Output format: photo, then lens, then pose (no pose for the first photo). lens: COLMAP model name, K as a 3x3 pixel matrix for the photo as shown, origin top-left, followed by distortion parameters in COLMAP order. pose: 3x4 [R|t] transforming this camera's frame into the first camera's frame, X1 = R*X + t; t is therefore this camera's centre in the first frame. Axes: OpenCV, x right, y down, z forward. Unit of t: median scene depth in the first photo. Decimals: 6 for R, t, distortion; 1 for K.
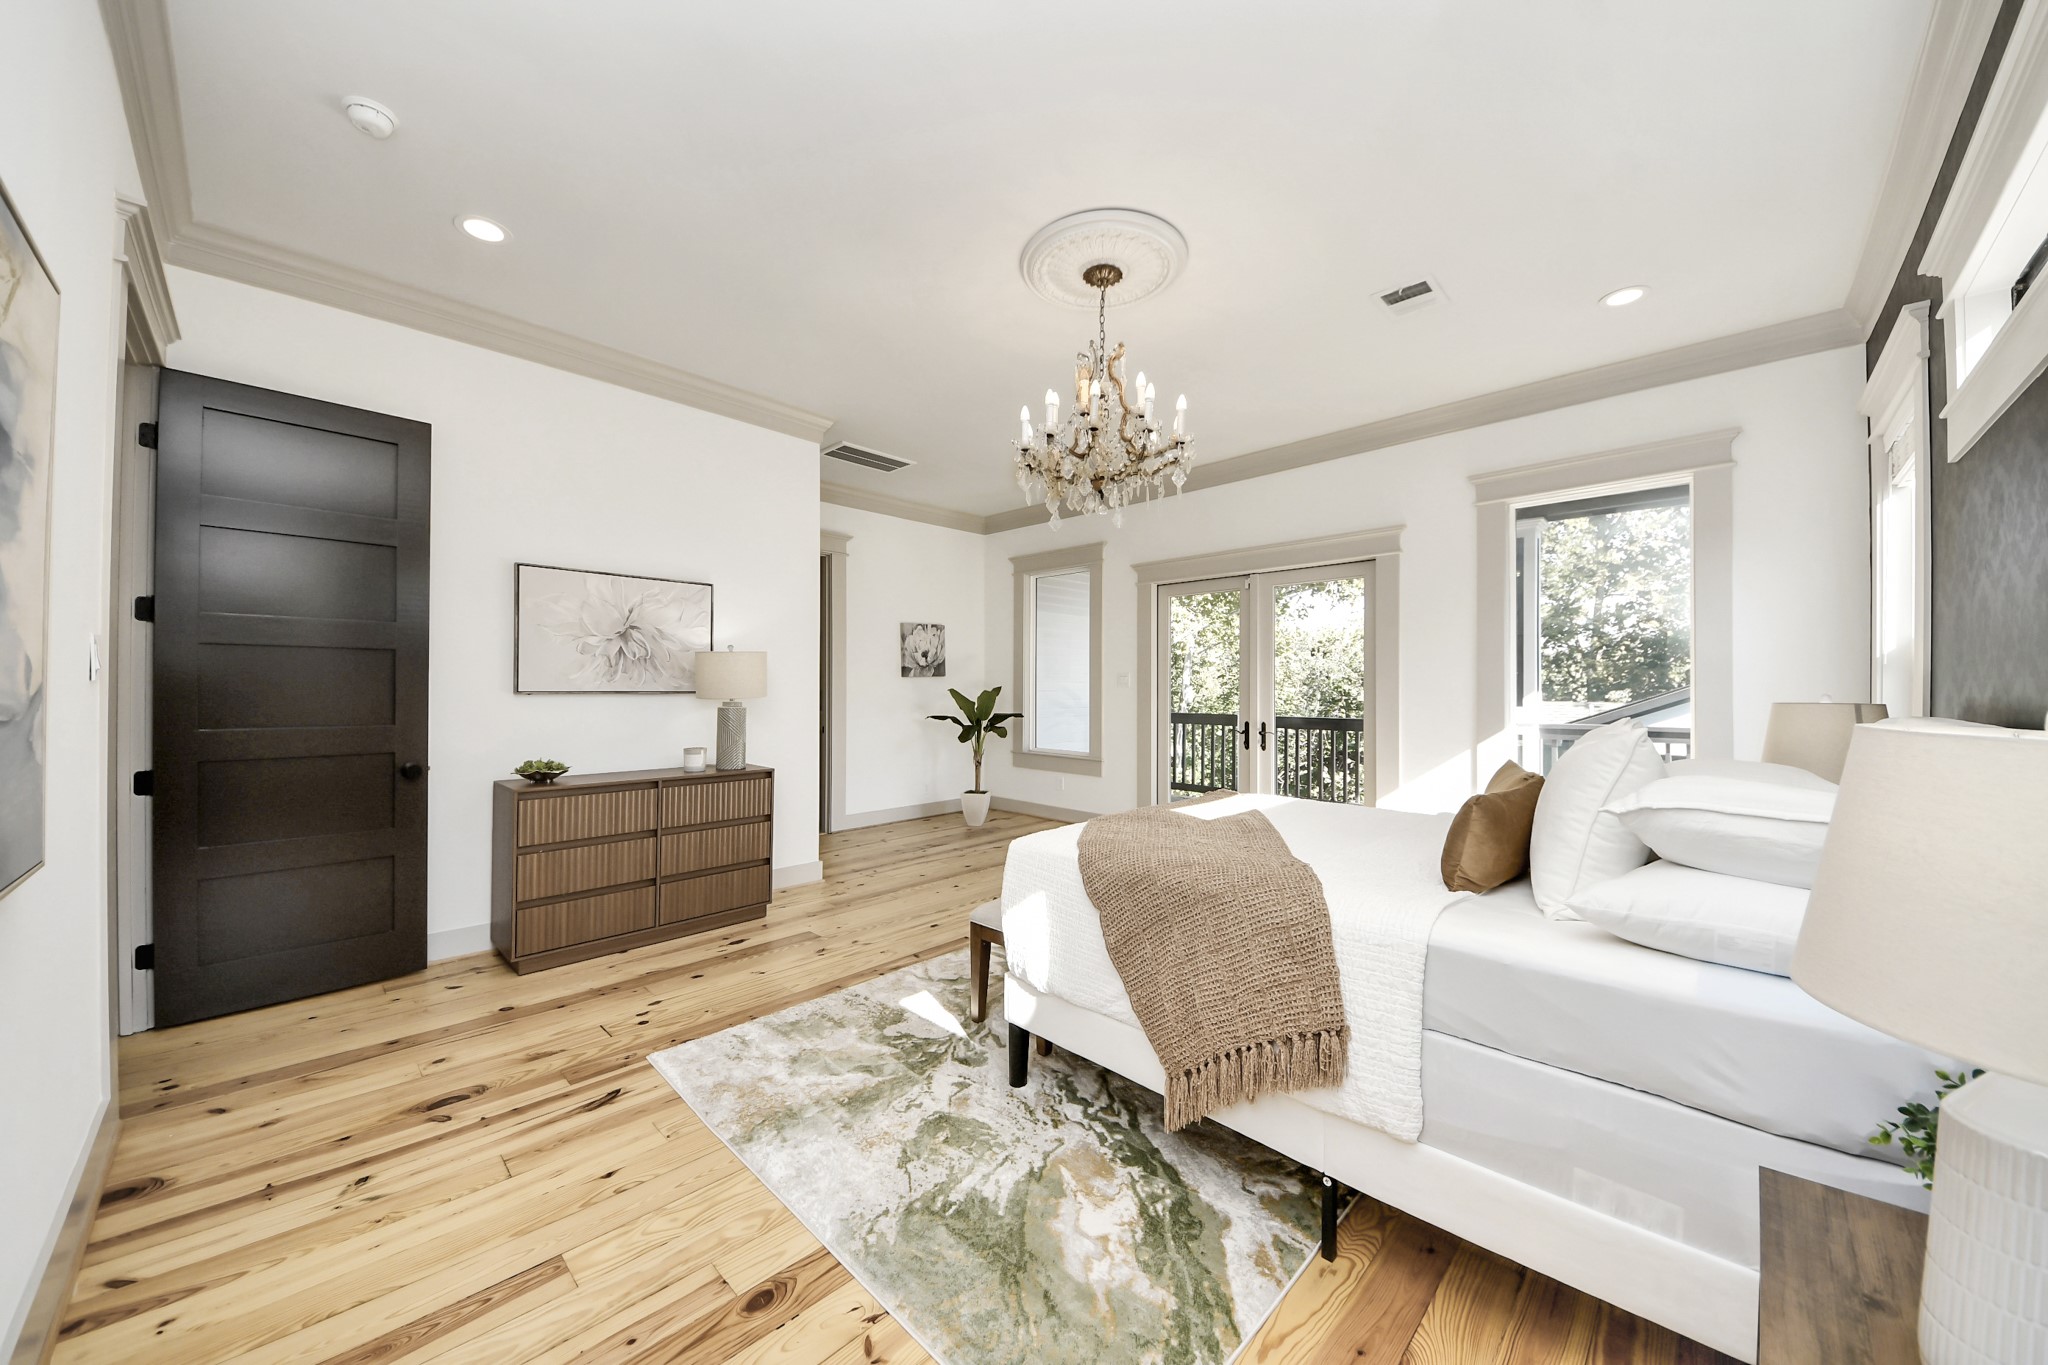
lens RADIAL K [[718.0, 0, 1014.5], [0, 718.0, 690.0], [0, 0, 1]] dist [0.047461, -0.017235]
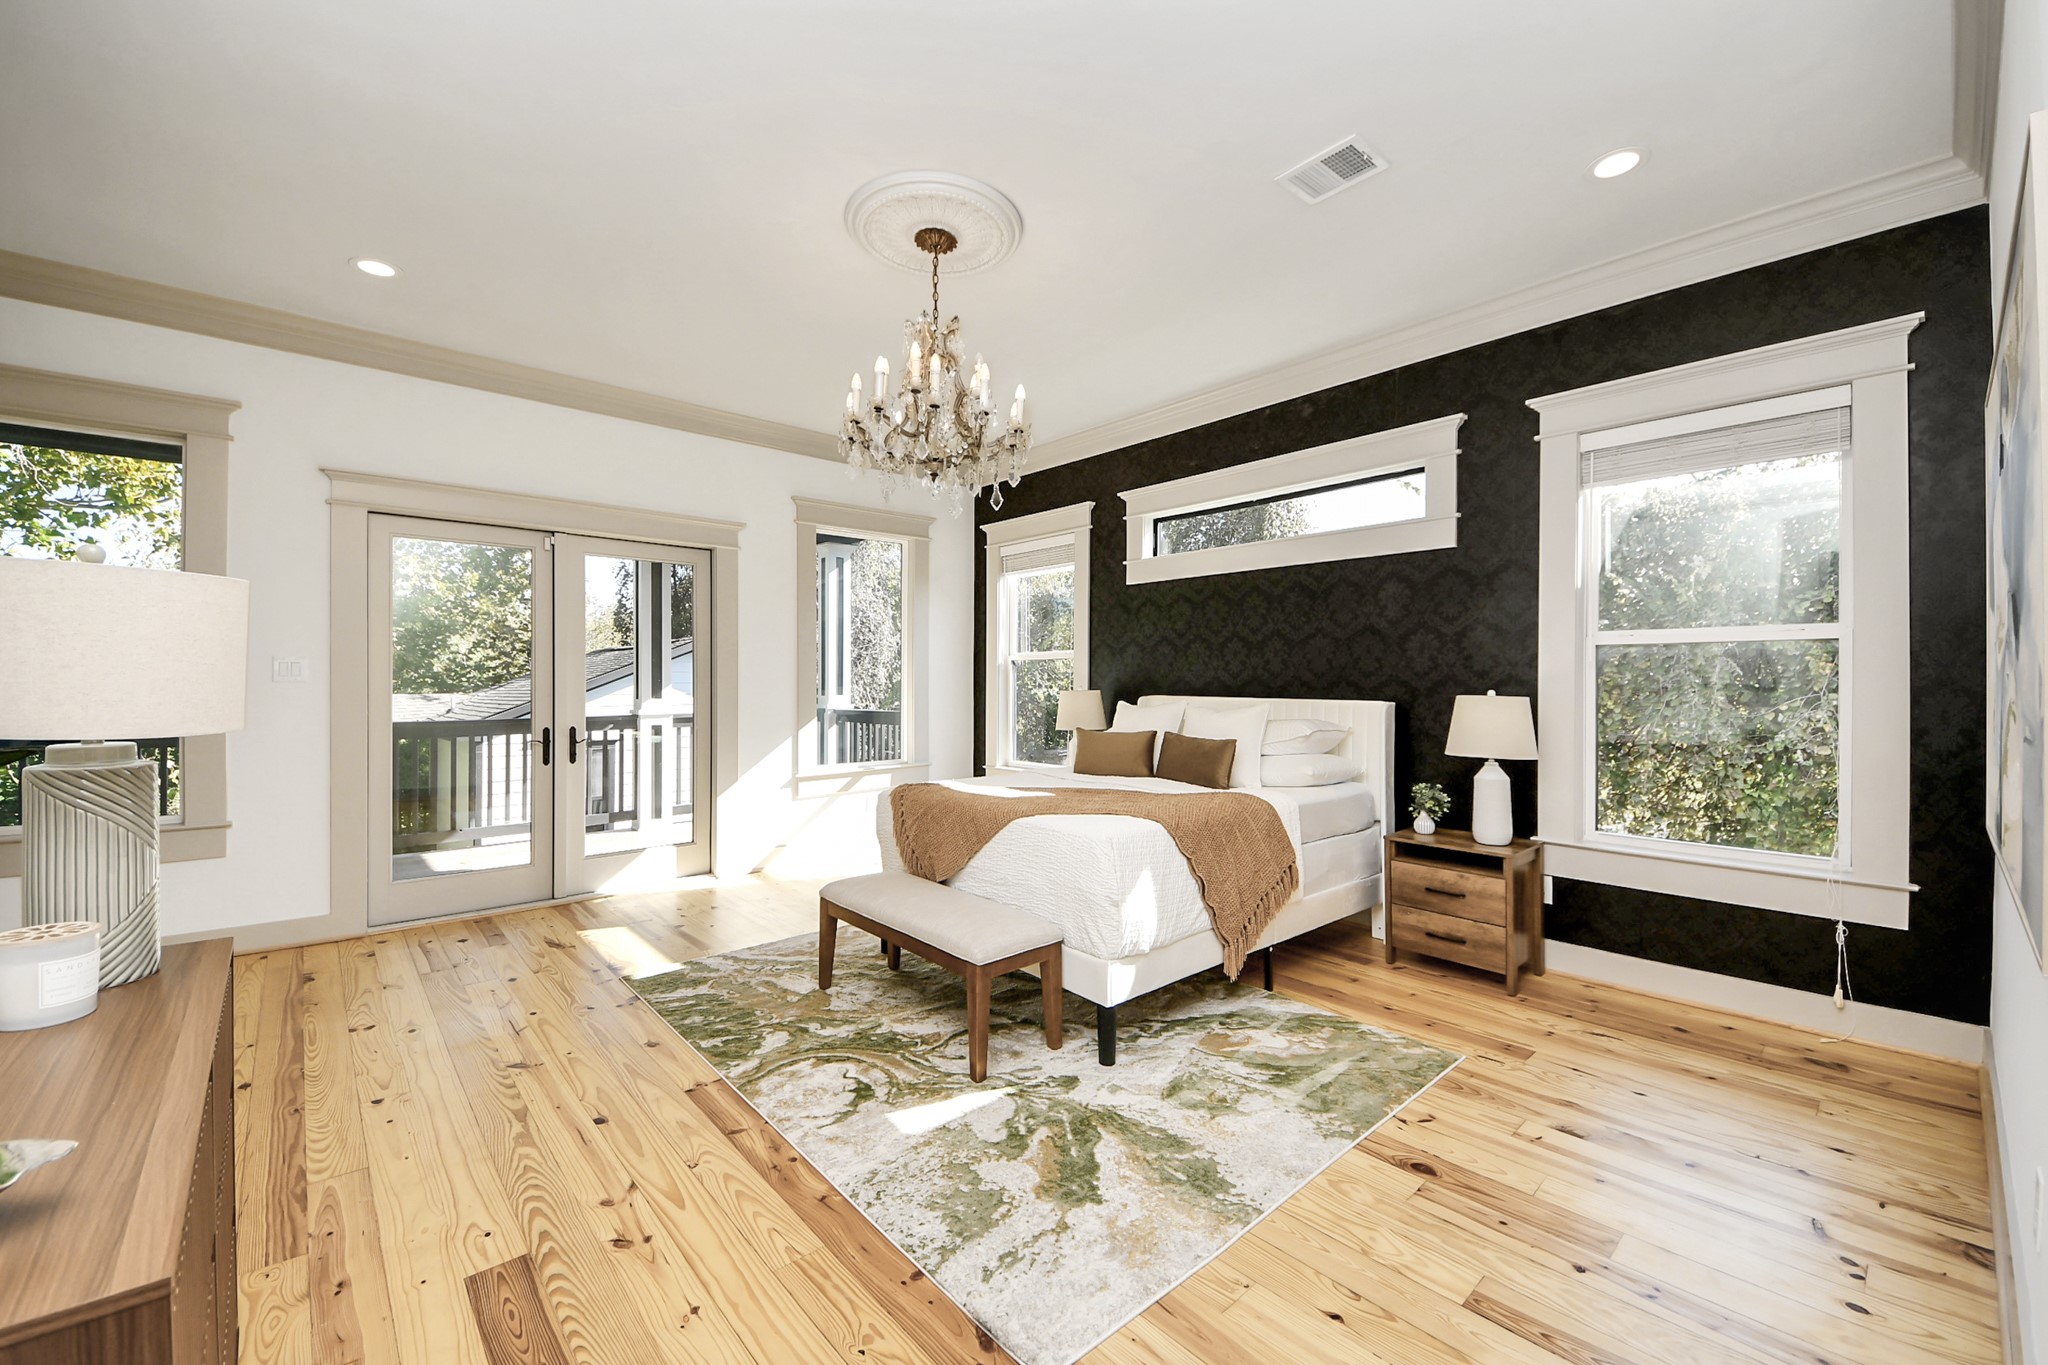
lens RADIAL K [[831.4, 0, 1024.0], [0, 831.4, 682.5], [0, 0, 1]] dist [0.060253, -0.031023]
pose [[0.050877, -0.003892, 0.998697, -0.956149], [0.005363, 0.999979, 0.003624, -0.007984], [-0.998691, 0.005172, 0.050897, 0.836807]]
